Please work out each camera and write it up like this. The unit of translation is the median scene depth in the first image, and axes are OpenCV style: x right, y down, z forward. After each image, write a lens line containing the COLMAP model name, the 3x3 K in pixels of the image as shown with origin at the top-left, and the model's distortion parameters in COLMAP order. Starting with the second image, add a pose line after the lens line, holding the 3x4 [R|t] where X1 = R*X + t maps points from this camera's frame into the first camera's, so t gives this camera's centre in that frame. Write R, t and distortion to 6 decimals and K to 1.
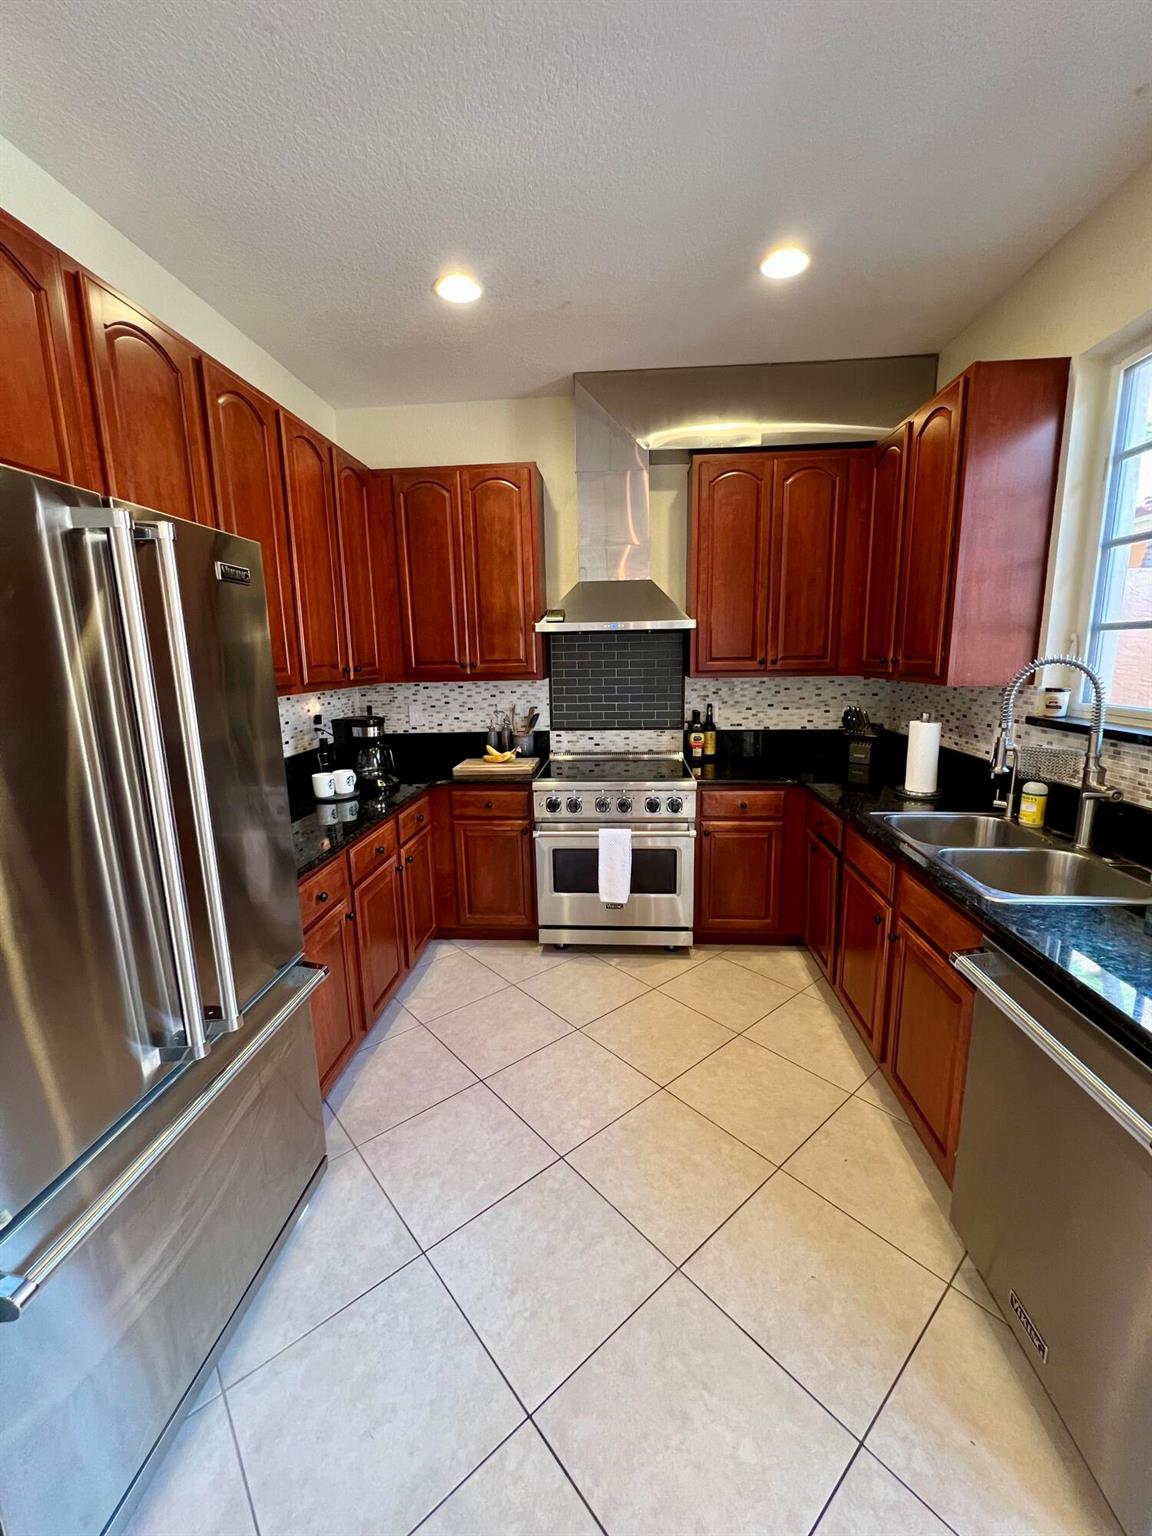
lens RADIAL K [[617.0, 0, 578.1], [0, 617.0, 766.7], [0, 0, 1]] dist [-0.004486, 0.001316]
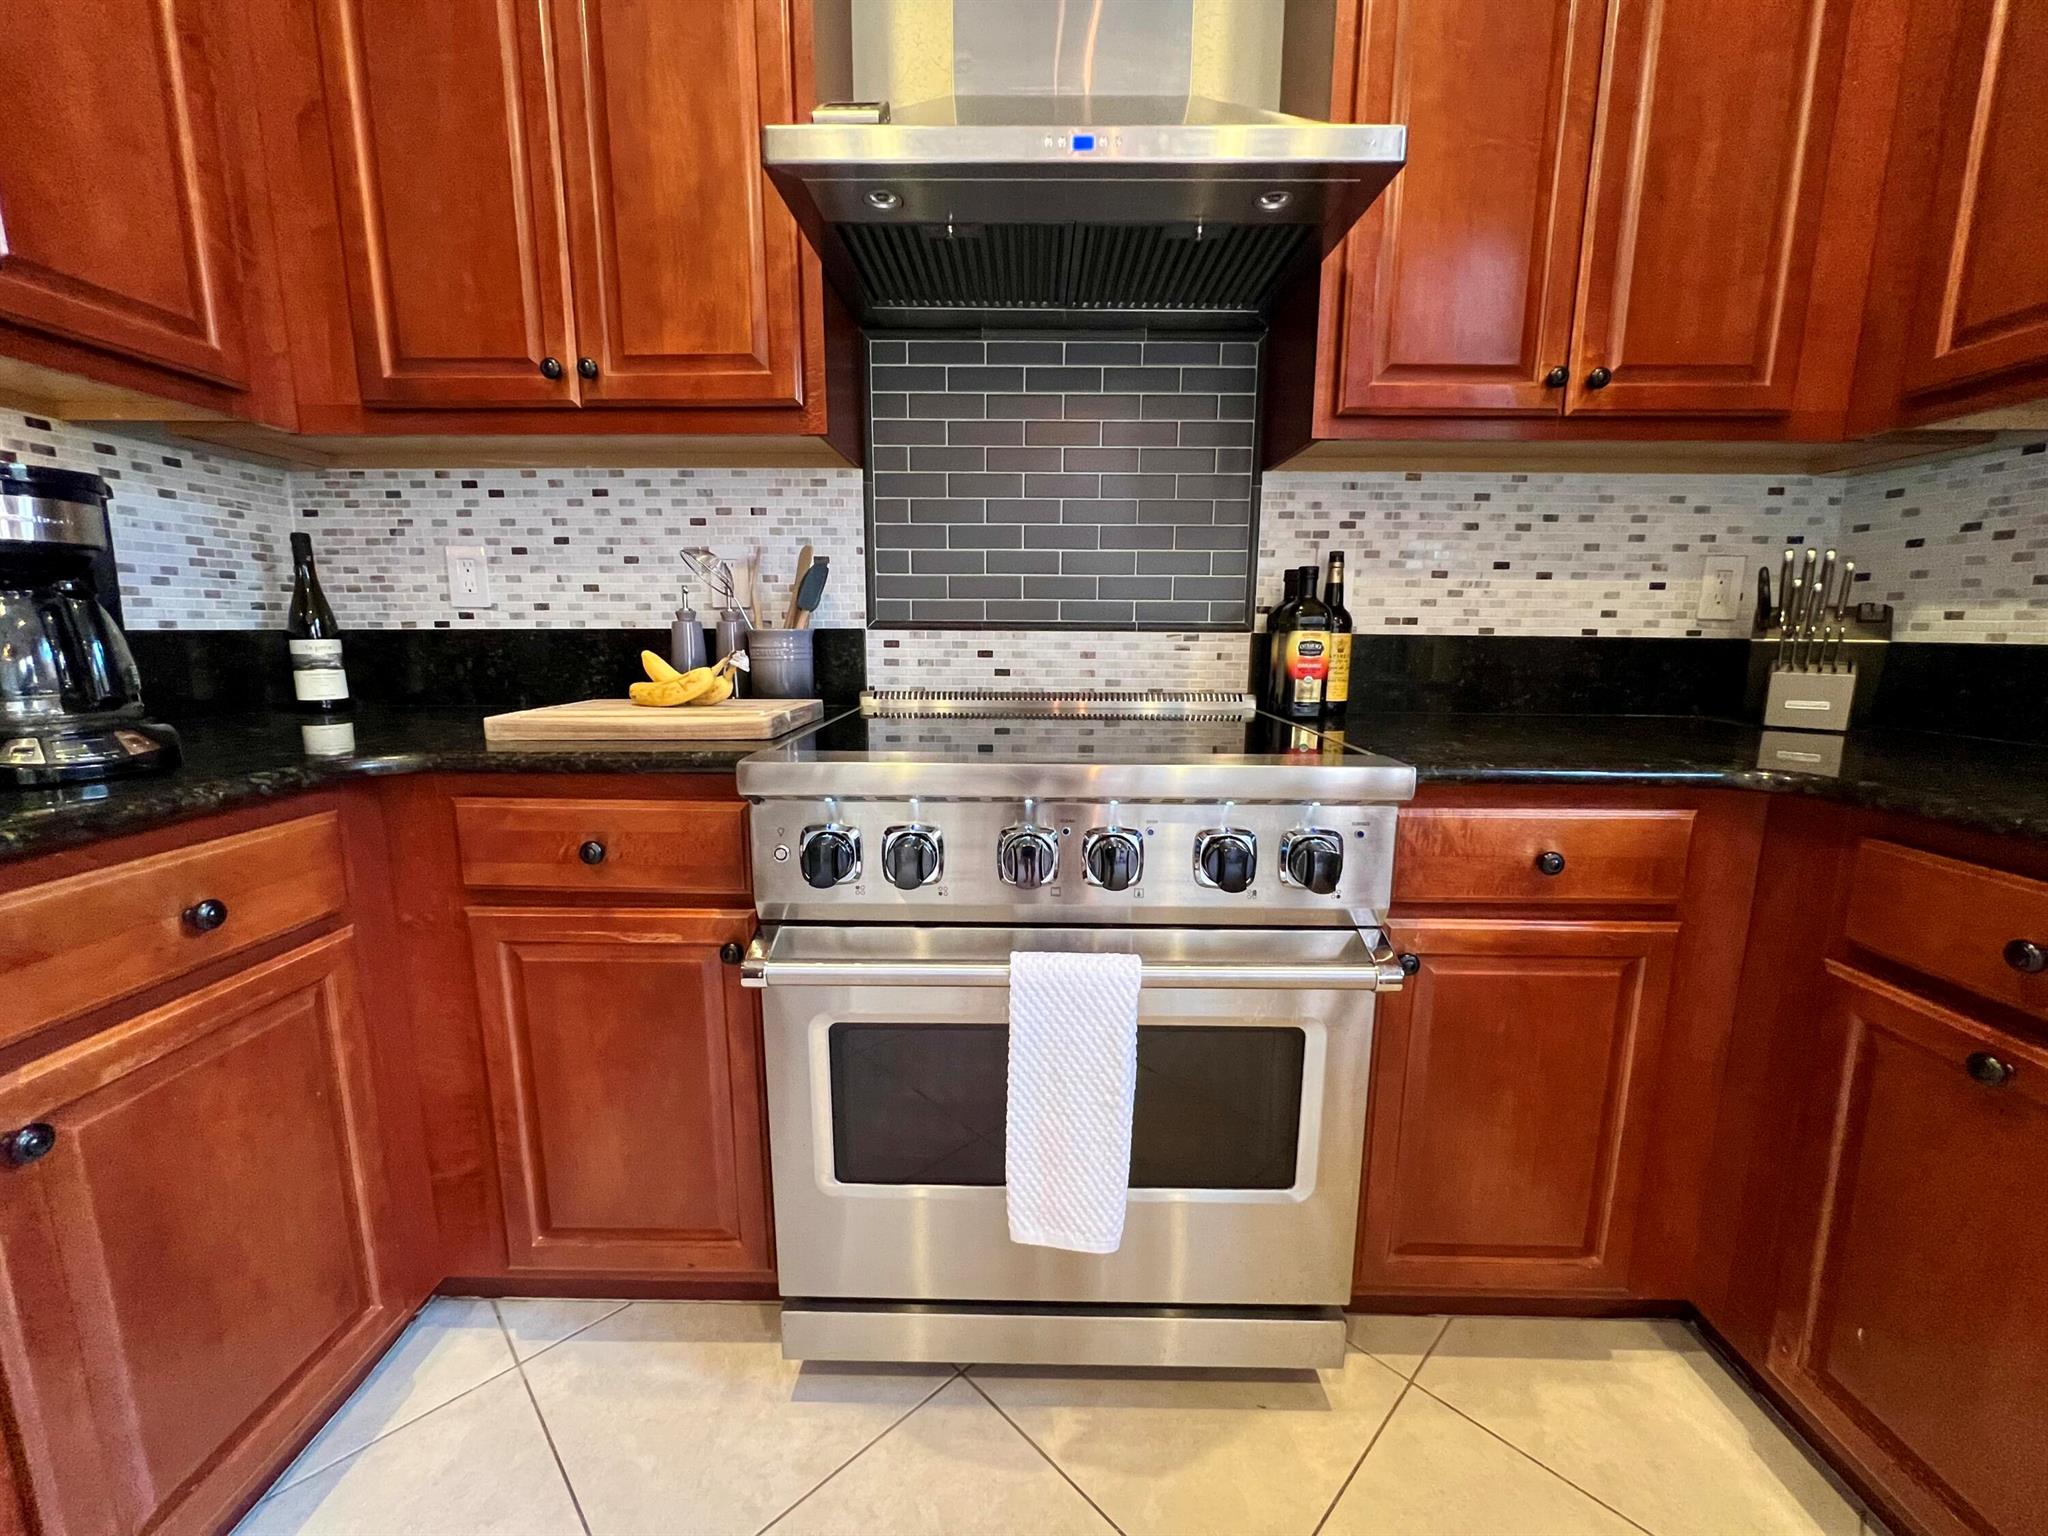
lens RADIAL K [[822.7, 0, 1018.3], [0, 822.7, 765.8], [0, 0, 1]] dist [-0.004486, 0.001316]
pose [[0.998152, 0.014396, 0.059036, 0.015551], [-0.013324, 0.999740, -0.018521, 0.029987], [-0.059287, 0.017700, 0.998084, 0.638350]]
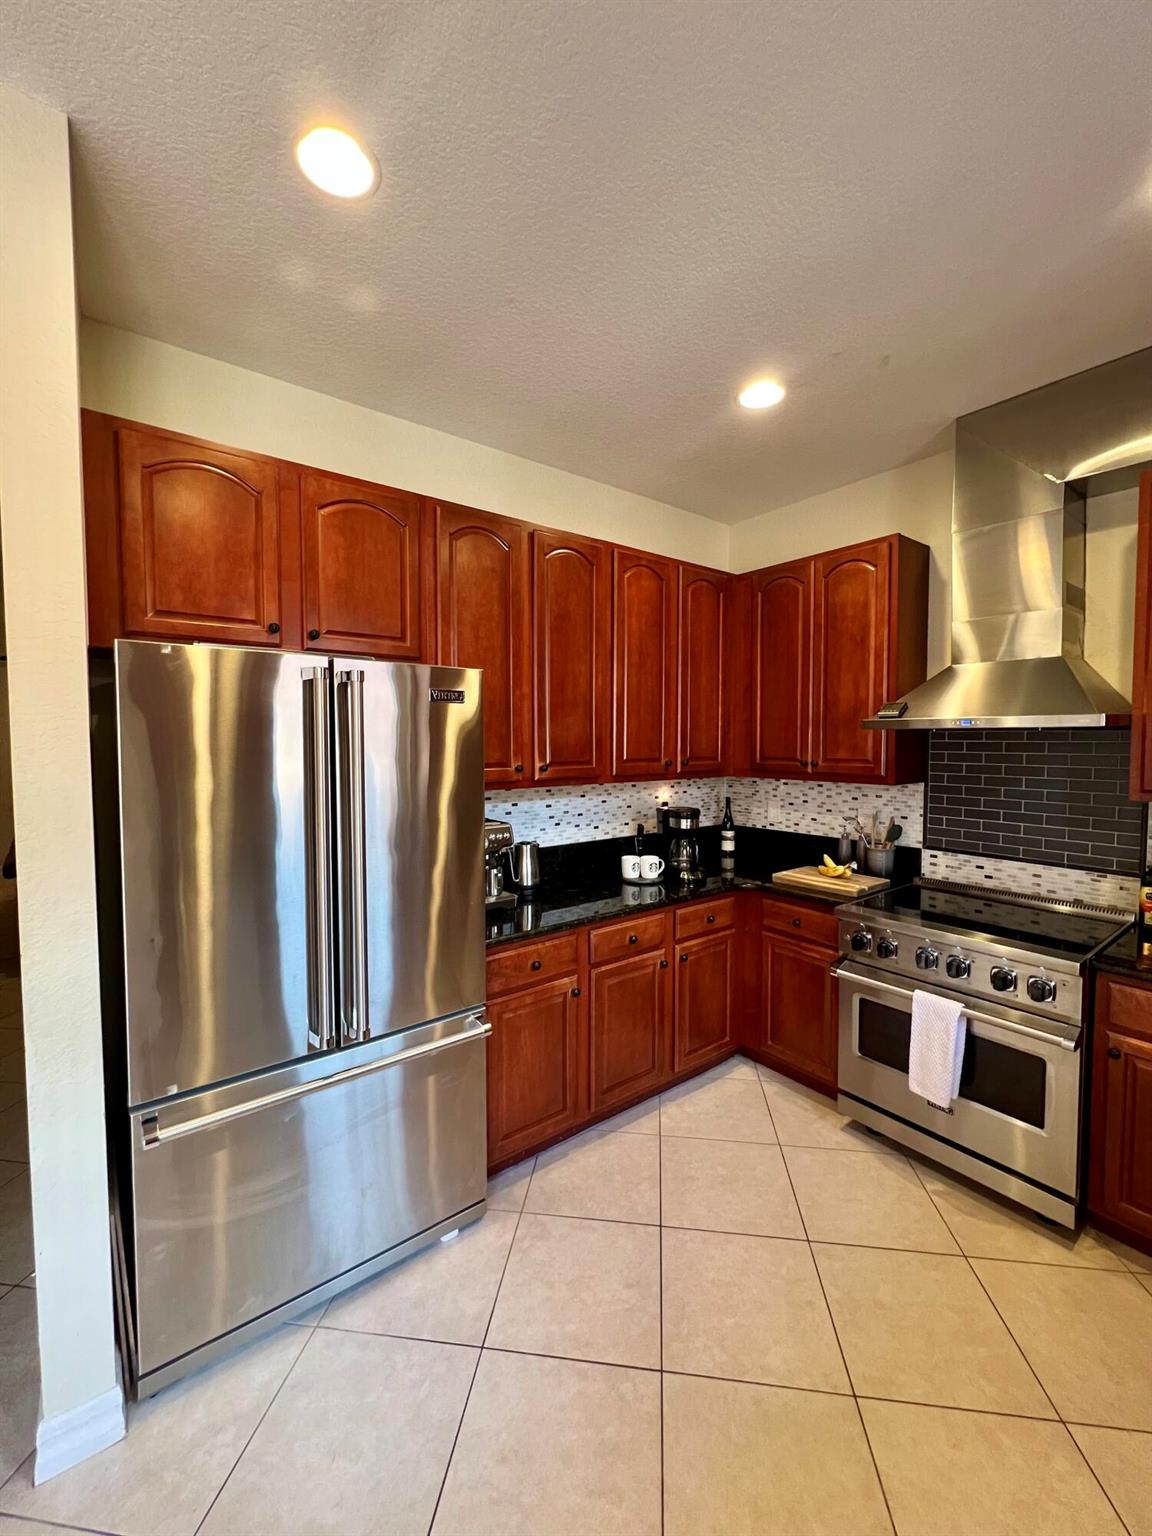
lens RADIAL K [[617.0, 0, 579.7], [0, 617.0, 767.5], [0, 0, 1]] dist [-0.004486, 0.001316]
pose [[0.670417, 0.053876, -0.740026, 0.285325], [-0.148111, 0.987005, -0.062322, -0.055223], [0.727052, 0.151388, 0.669684, 0.156139]]
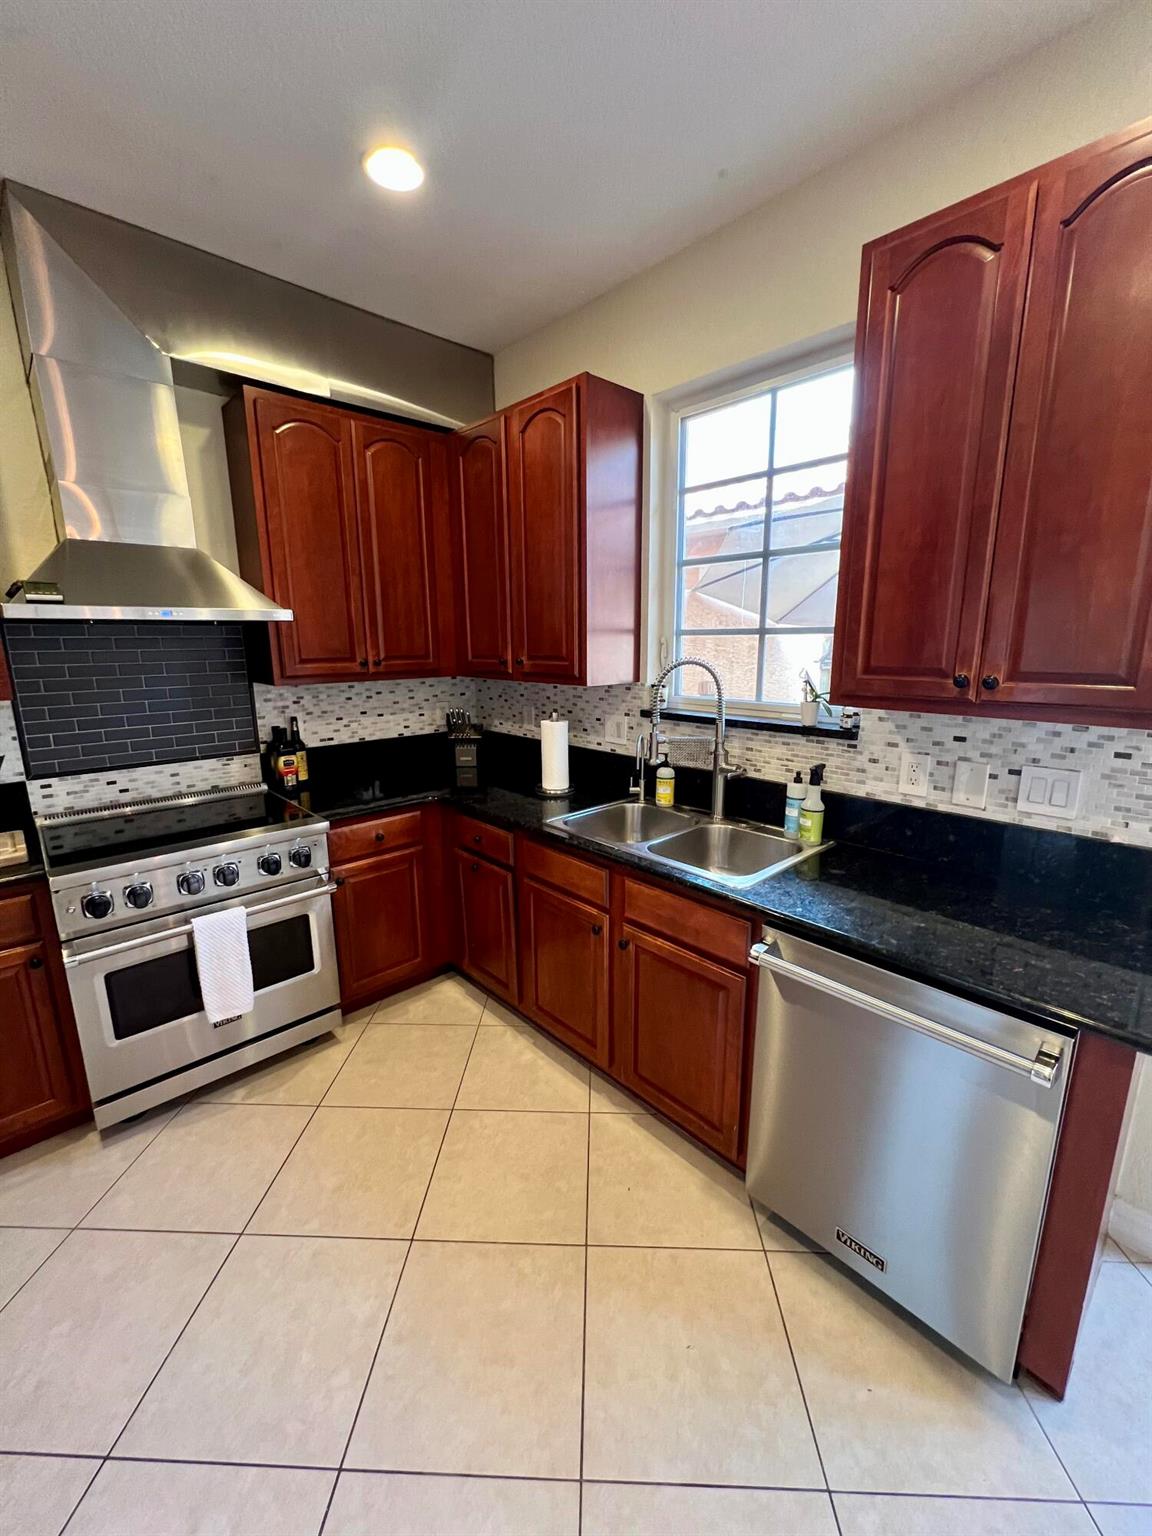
lens RADIAL K [[617.0, 0, 578.1], [0, 617.0, 766.7], [0, 0, 1]] dist [-0.004486, 0.001316]
pose [[0.678693, -0.136756, 0.721577, -0.133096], [0.128729, 0.989451, 0.066446, -0.050374], [-0.723052, 0.047791, 0.689139, 0.223303]]
